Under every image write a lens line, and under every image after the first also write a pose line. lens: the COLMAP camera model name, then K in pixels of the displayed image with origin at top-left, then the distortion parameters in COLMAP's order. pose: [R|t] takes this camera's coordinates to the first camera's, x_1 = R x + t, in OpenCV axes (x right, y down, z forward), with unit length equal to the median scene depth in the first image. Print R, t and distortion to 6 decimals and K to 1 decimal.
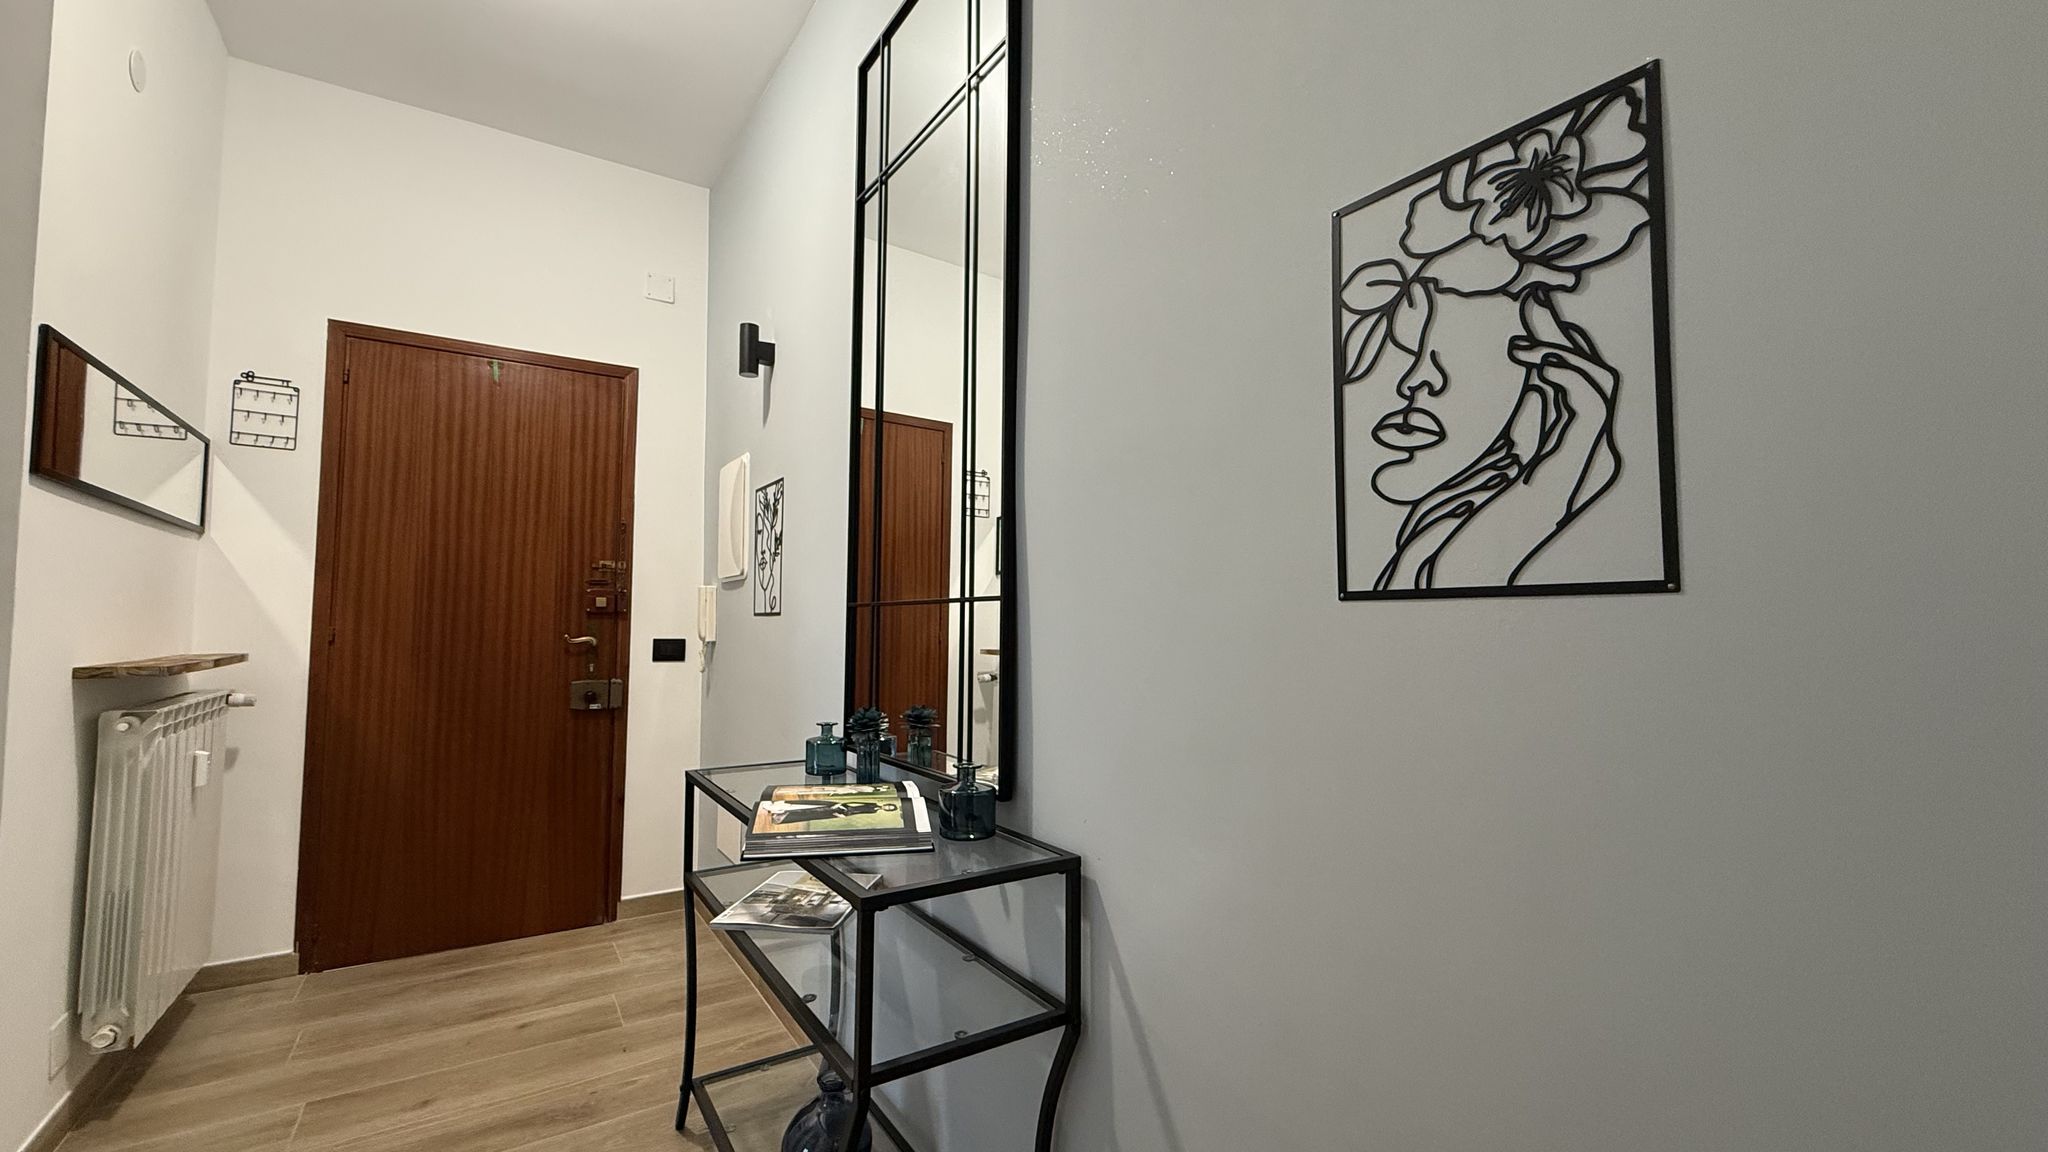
lens RADIAL K [[813.5, 0, 1017.7], [0, 813.5, 576.6], [0, 0, 1]] dist [-0.000526, -0.000076]
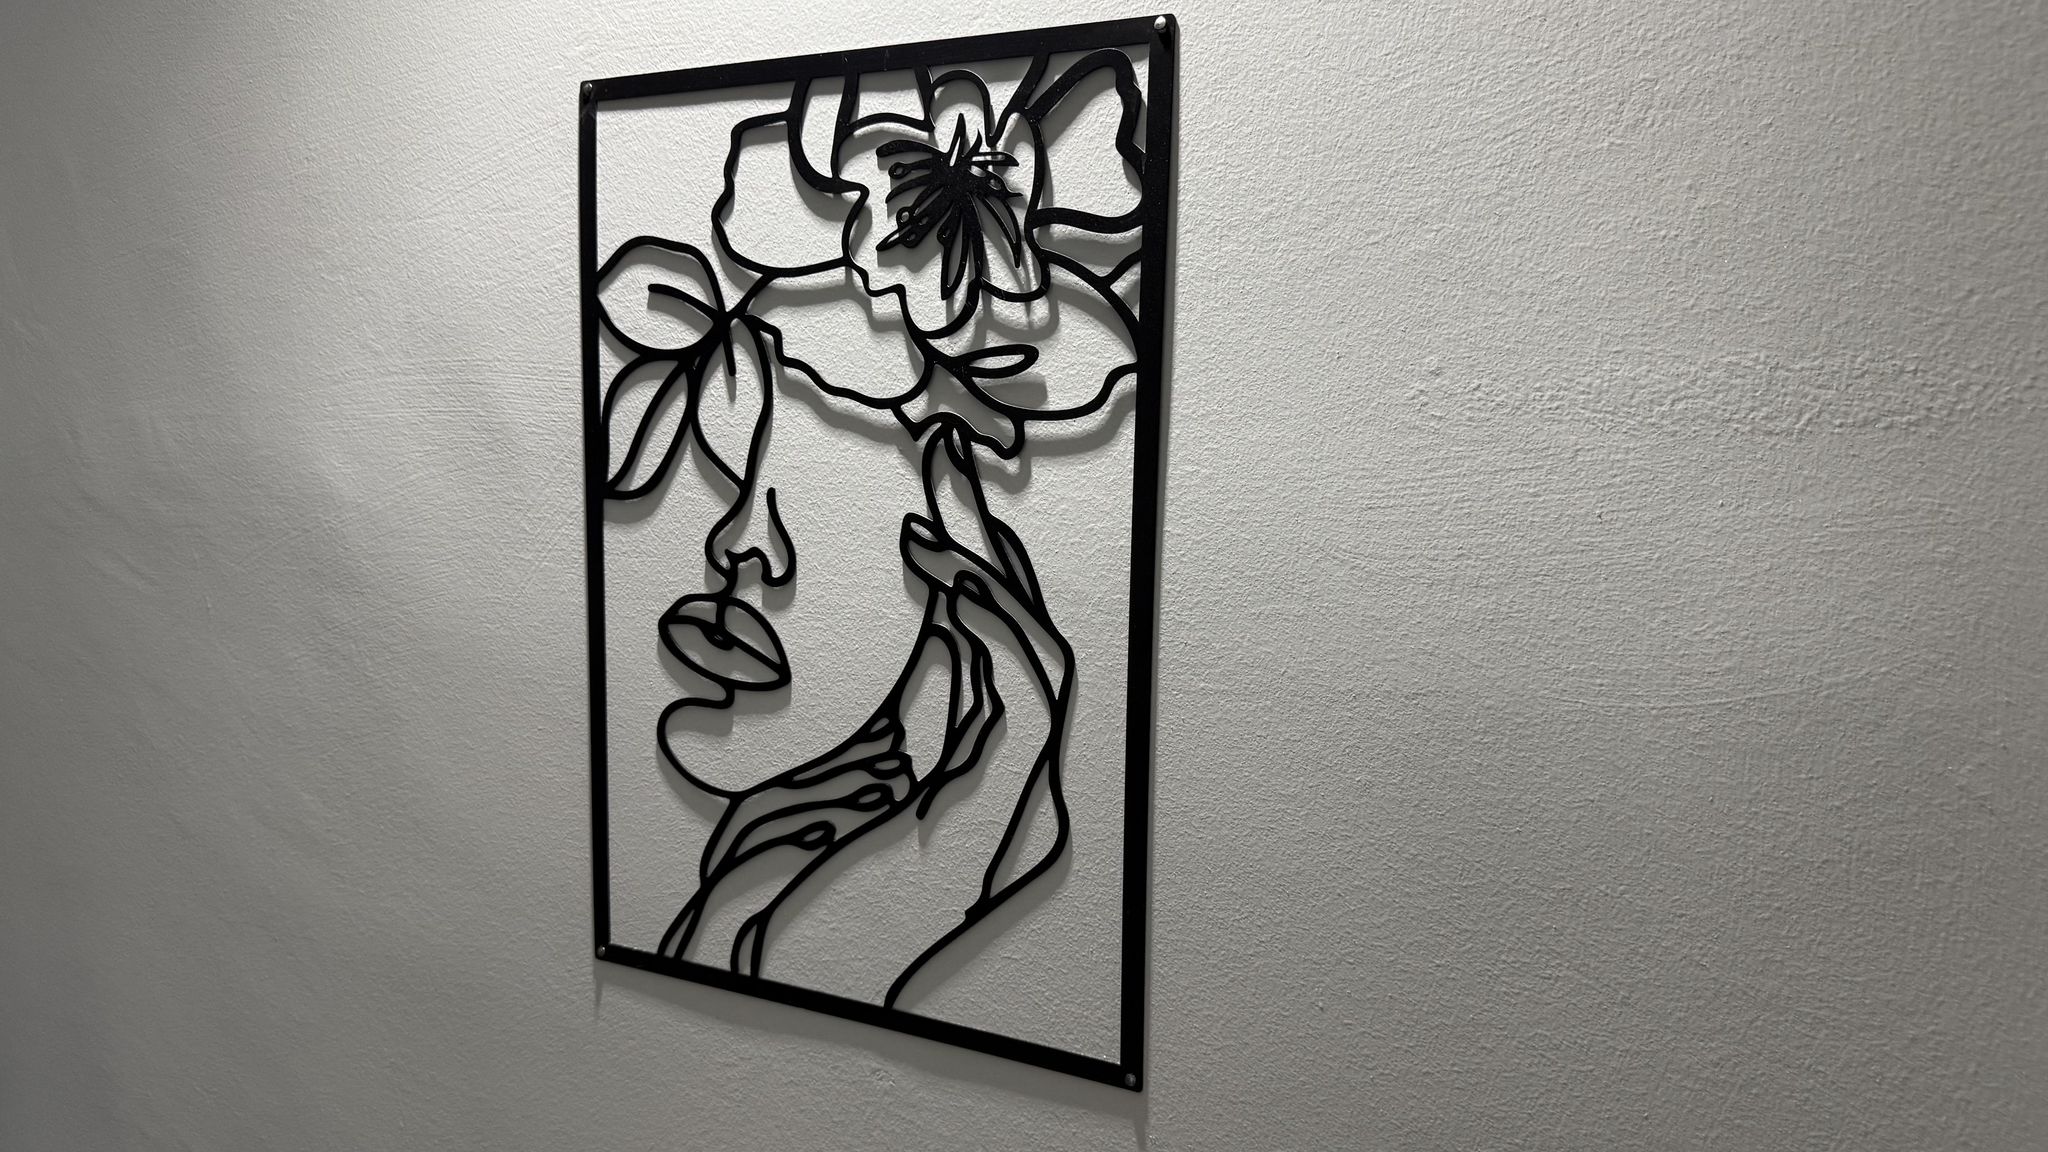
lens RADIAL K [[1427.0, 0, 1037.0], [0, 1427.0, 584.3], [0, 0, 1]] dist [0.132152, -0.203658]
pose [[0.869902, -0.044669, 0.491197, 0.131724], [-0.043447, 0.985079, 0.166527, -0.203417], [-0.491307, -0.166203, 0.854982, 0.119814]]
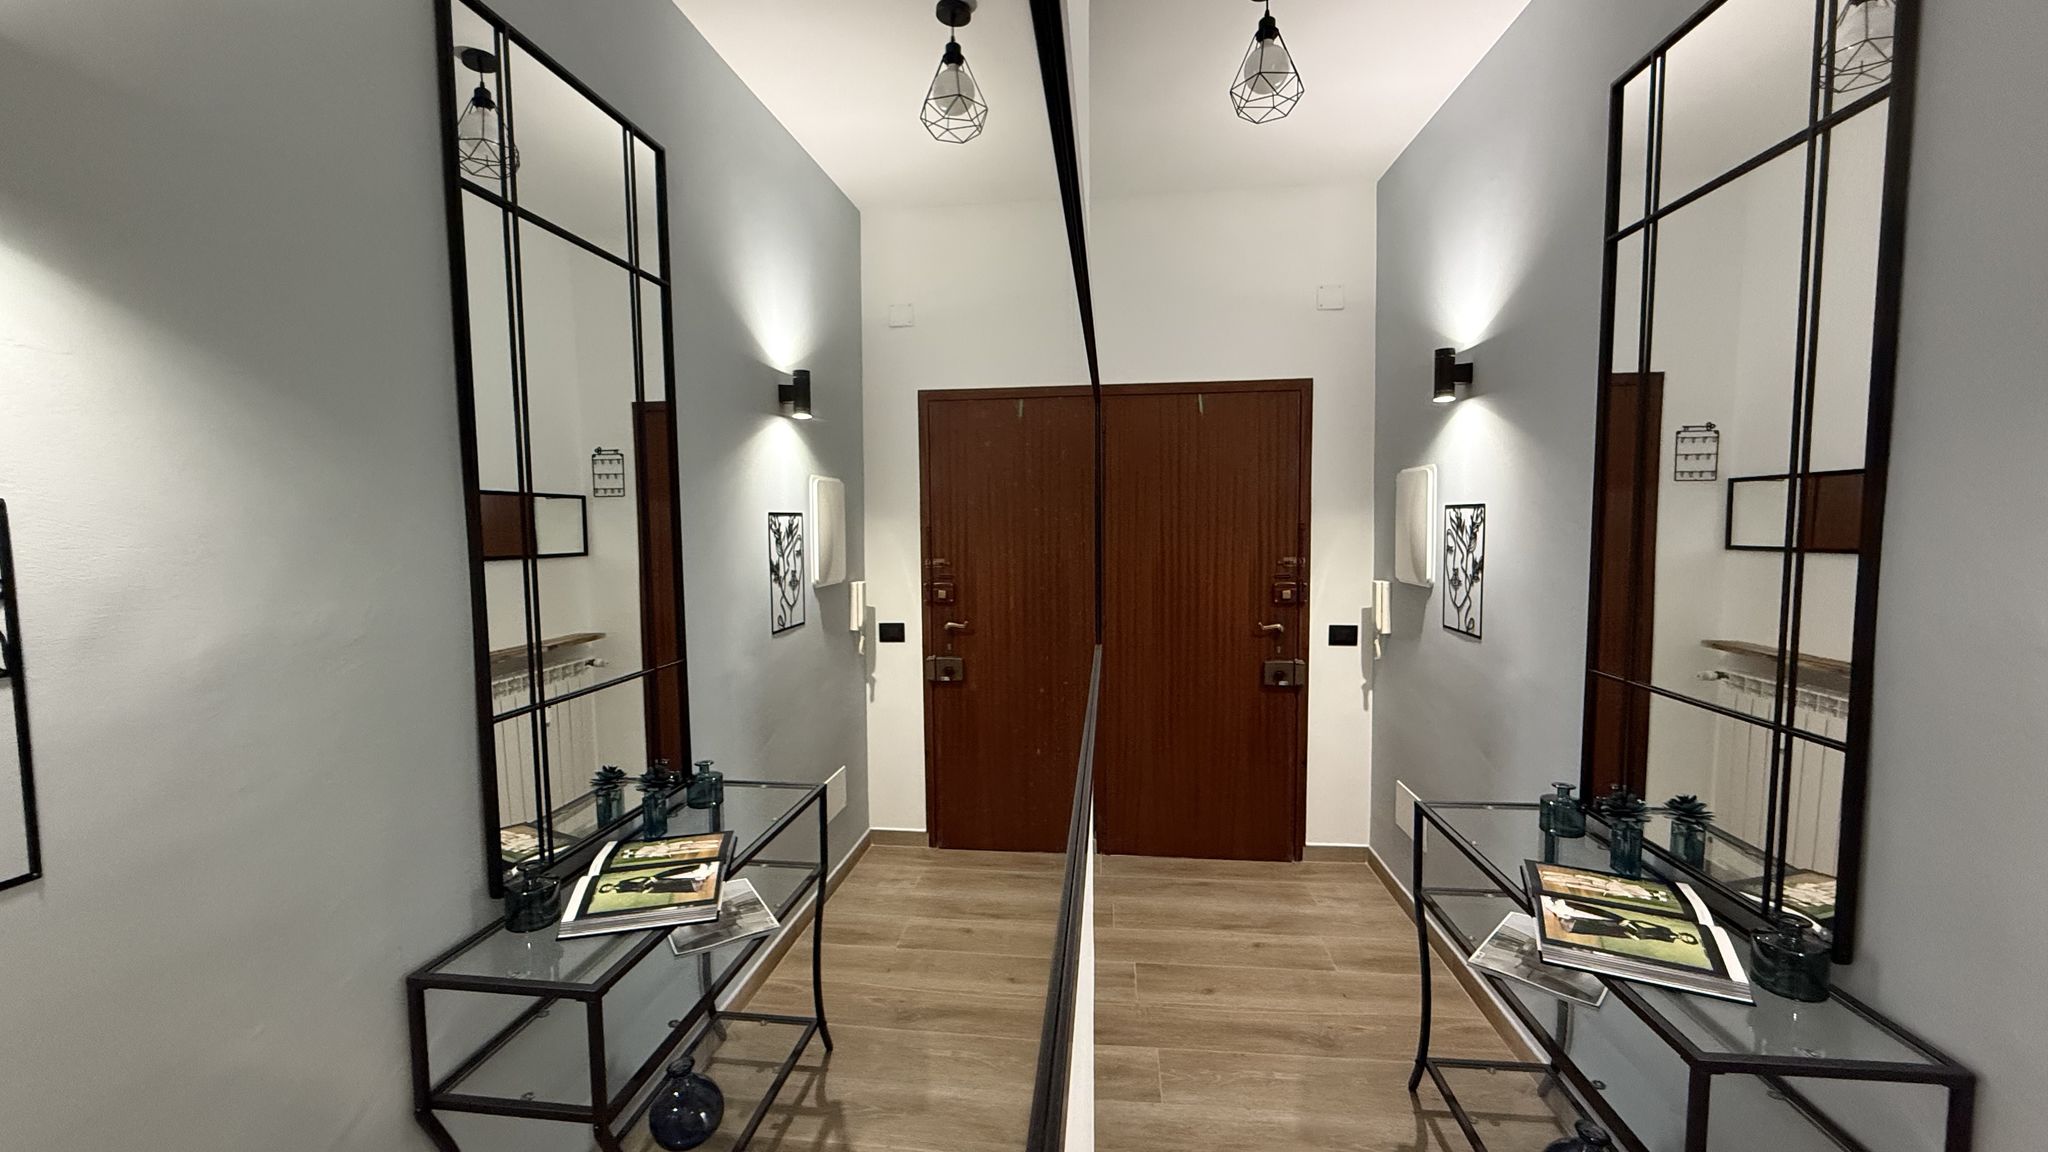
lens RADIAL K [[818.1, 0, 1024.0], [0, 818.1, 576.0], [0, 0, 1]] dist [-0.000040, 0.000132]
pose [[0.776582, 0.030437, -0.629281, -0.161063], [0.051958, 0.992336, 0.112116, -0.310304], [0.627870, -0.119763, 0.769048, -0.255079]]
